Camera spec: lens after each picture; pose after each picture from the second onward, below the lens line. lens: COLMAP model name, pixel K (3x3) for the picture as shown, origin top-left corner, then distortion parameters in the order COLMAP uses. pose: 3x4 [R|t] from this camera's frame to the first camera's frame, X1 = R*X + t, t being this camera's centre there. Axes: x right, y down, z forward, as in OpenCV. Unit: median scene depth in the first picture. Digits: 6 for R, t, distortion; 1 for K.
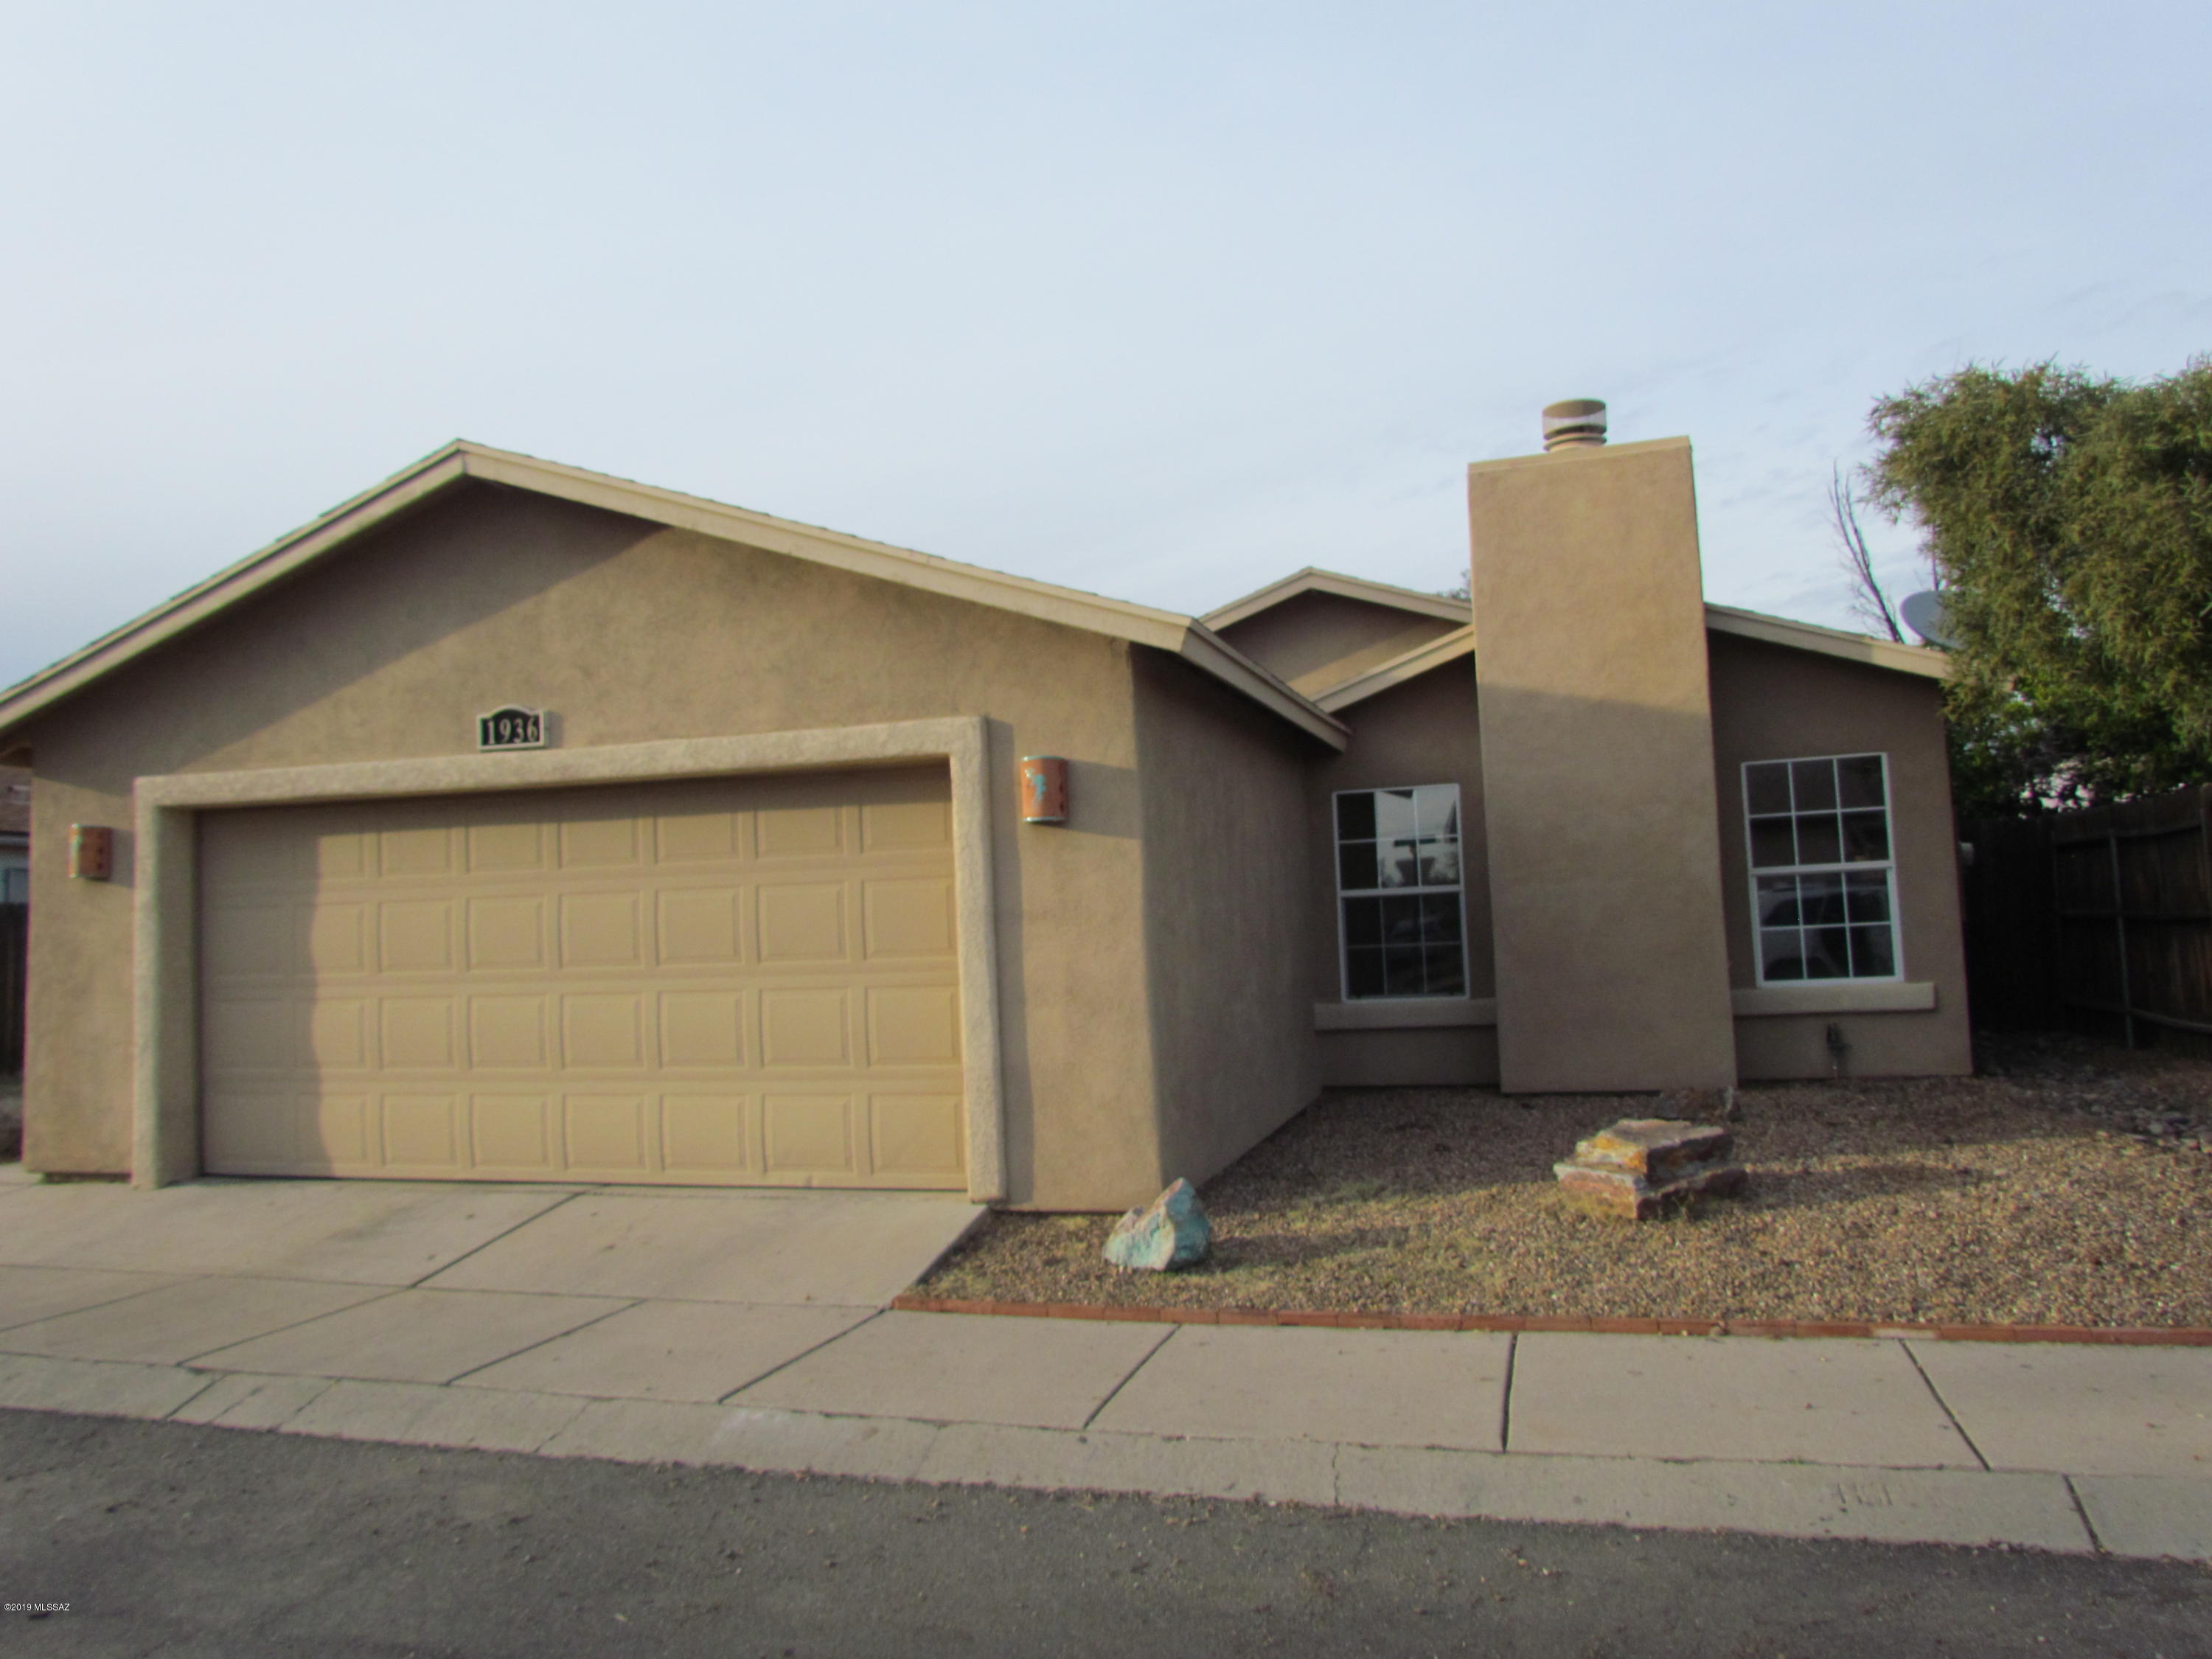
lens RADIAL K [[1574.7, 0, 1115.1], [0, 1574.7, 836.4], [0, 0, 1]] dist [-0.032530, 0.005546]
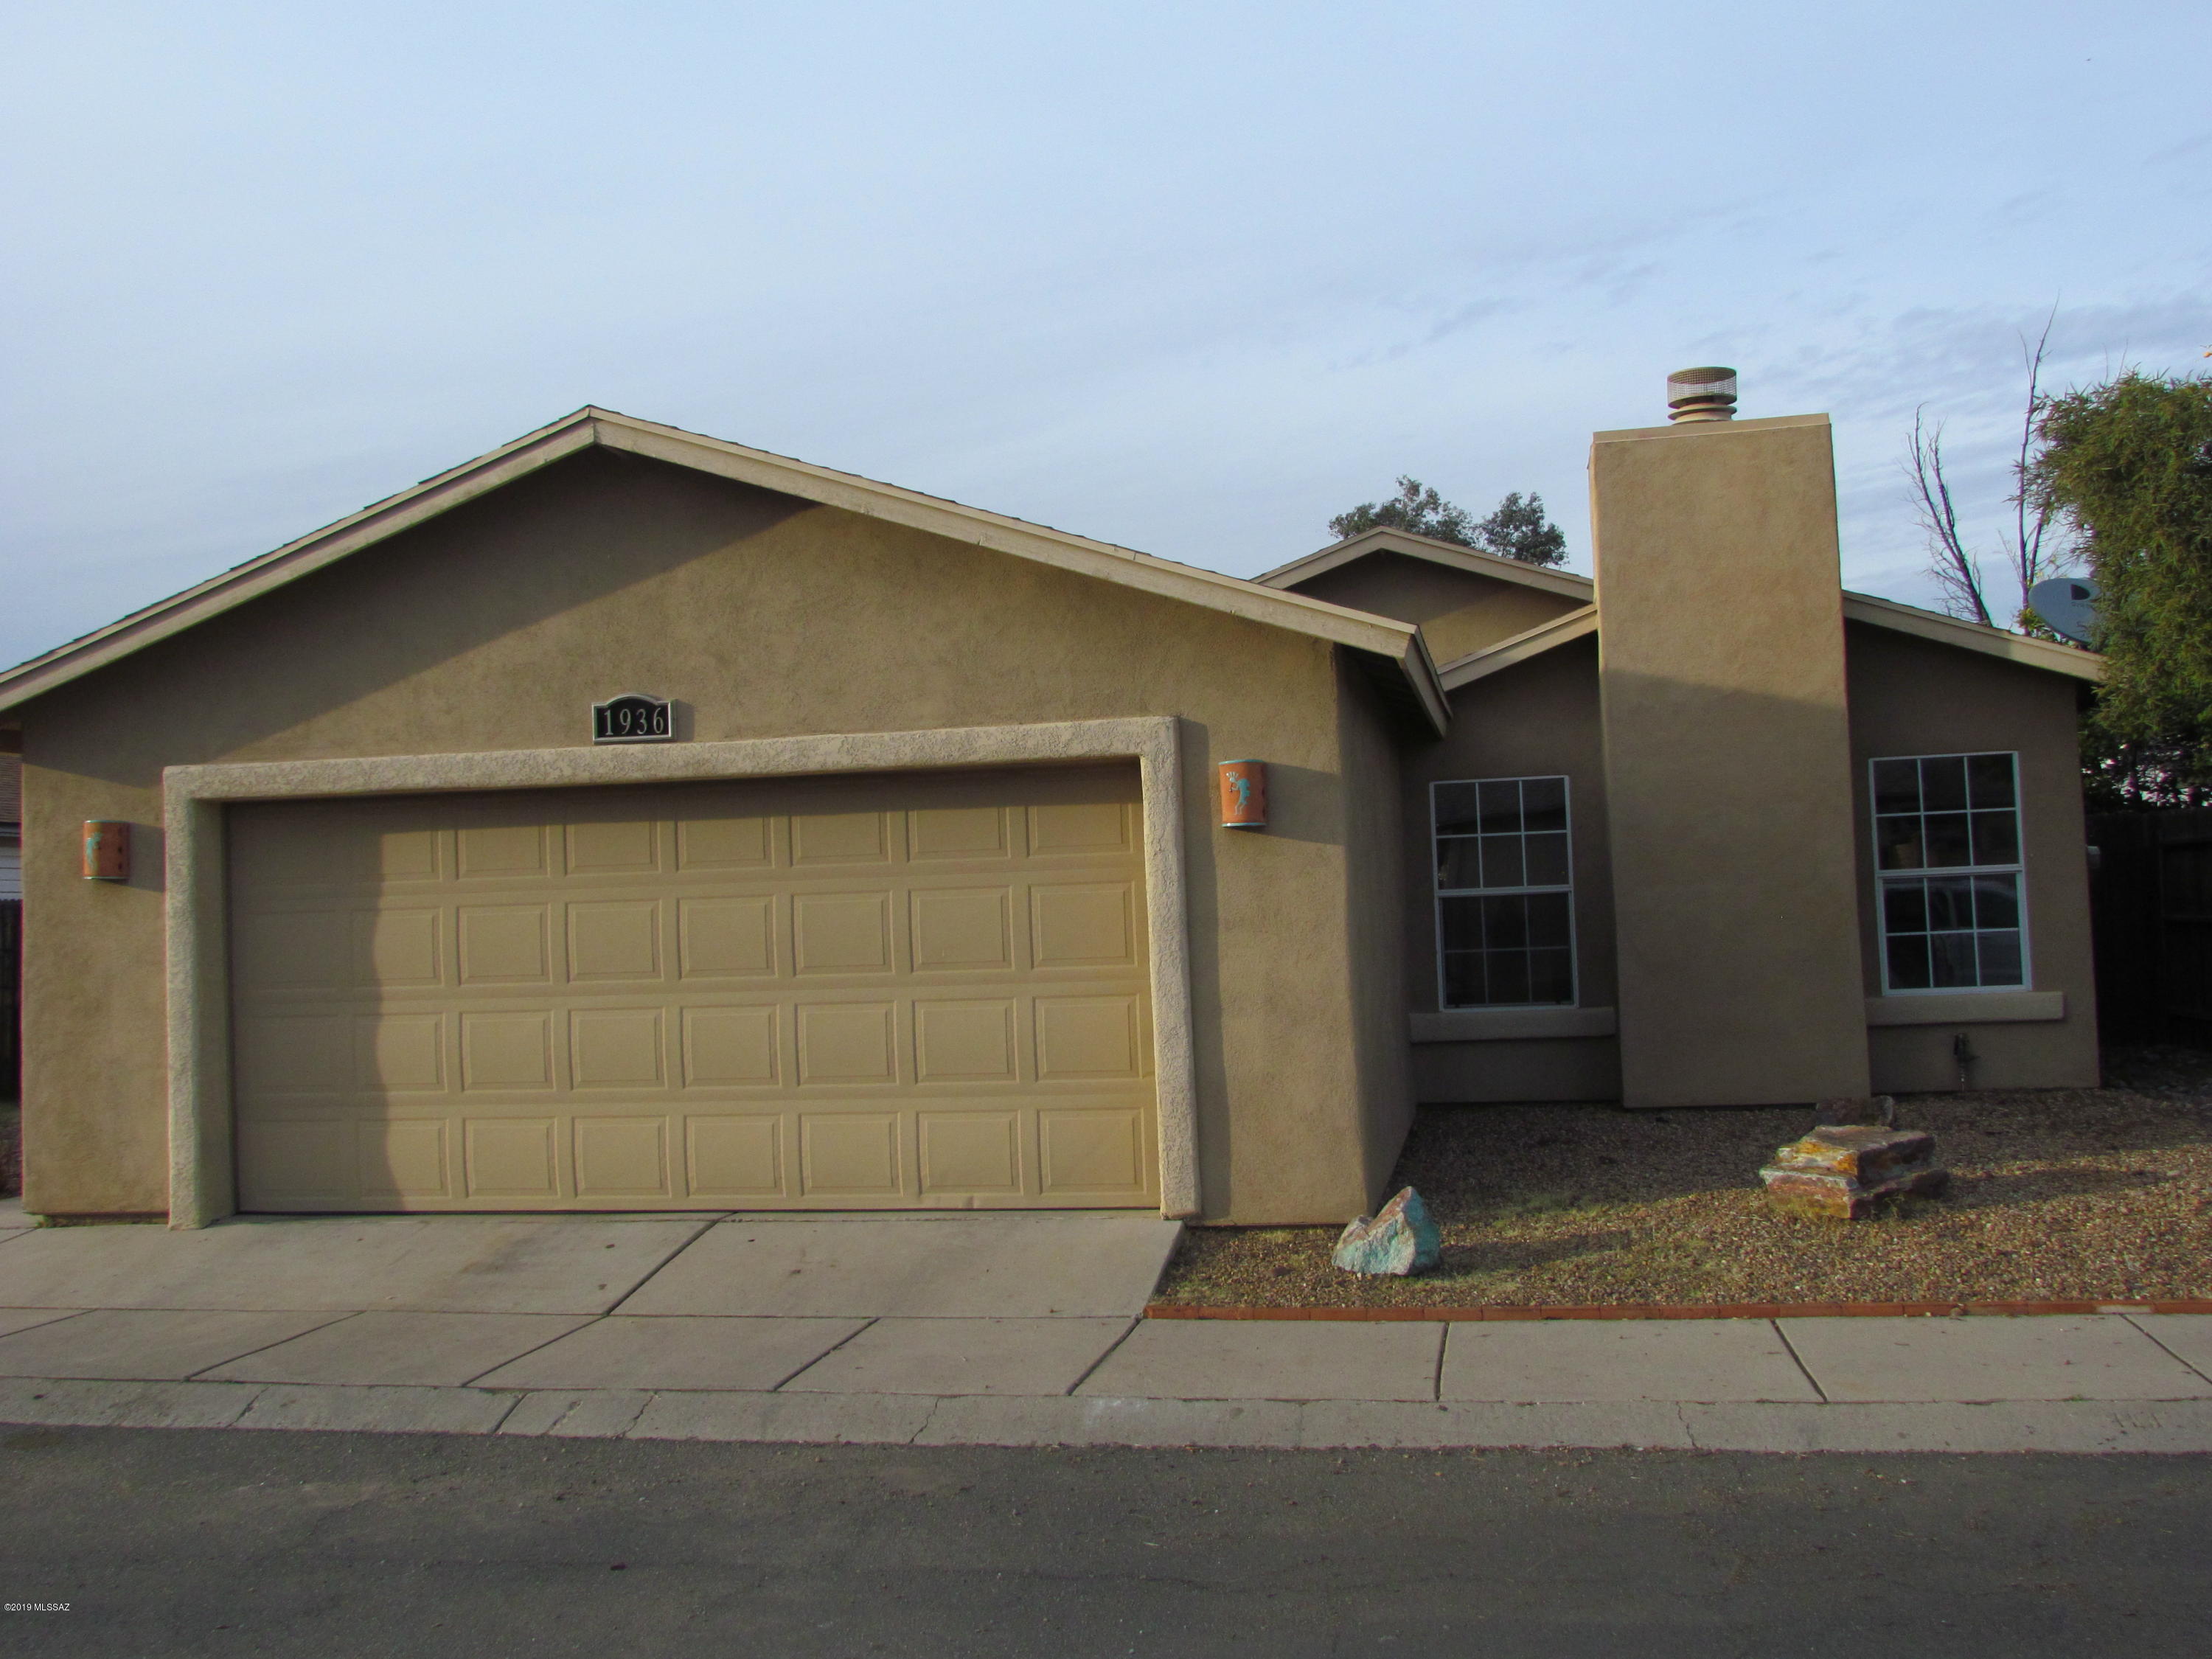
lens RADIAL K [[2027.4, 0, 1125.7], [0, 2027.4, 841.7], [0, 0, 1]] dist [-0.018828, -0.040504]
pose [[0.994574, 0.004298, 0.103942, -0.223820], [-0.006077, 0.999840, 0.016808, -0.018851], [-0.103853, -0.017349, 0.994441, -0.215233]]
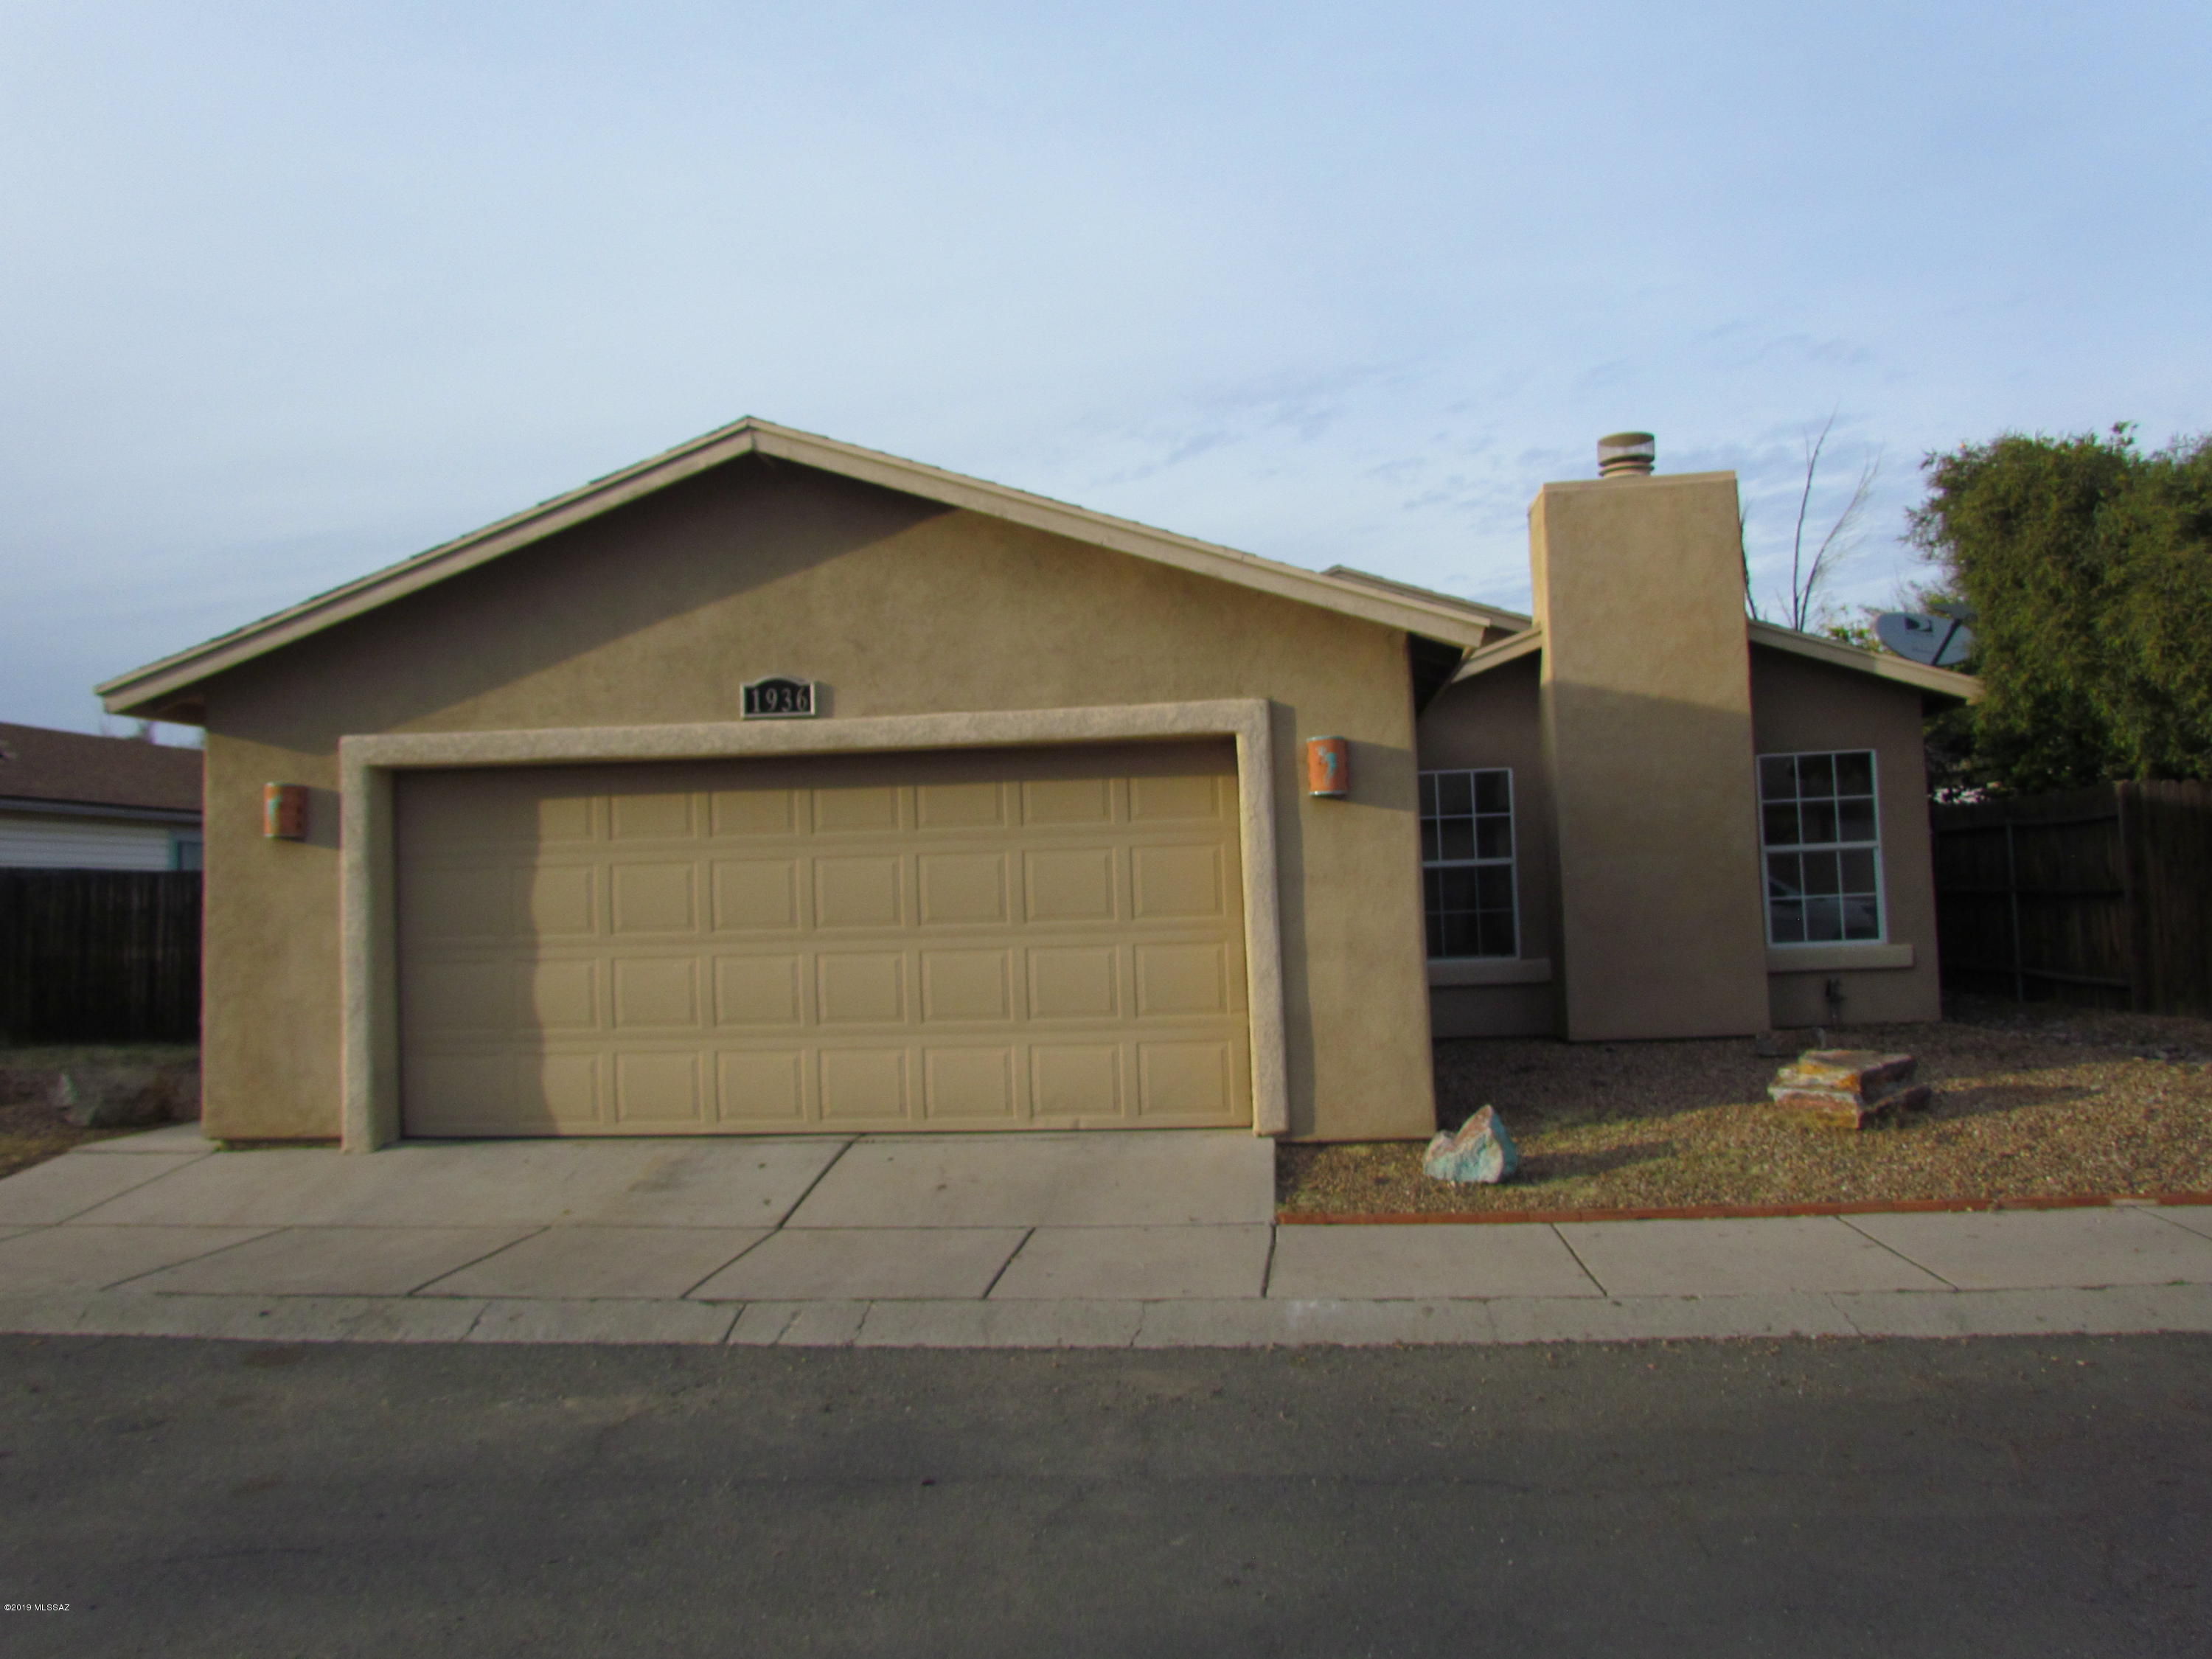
lens RADIAL K [[1574.7, 0, 1115.1], [0, 1574.7, 836.4], [0, 0, 1]] dist [-0.032530, 0.005546]
pose [[0.982358, 0.011196, 0.186676, -0.364478], [-0.013618, 0.999839, 0.011699, 0.008000], [-0.186515, -0.014035, 0.982352, -0.065950]]
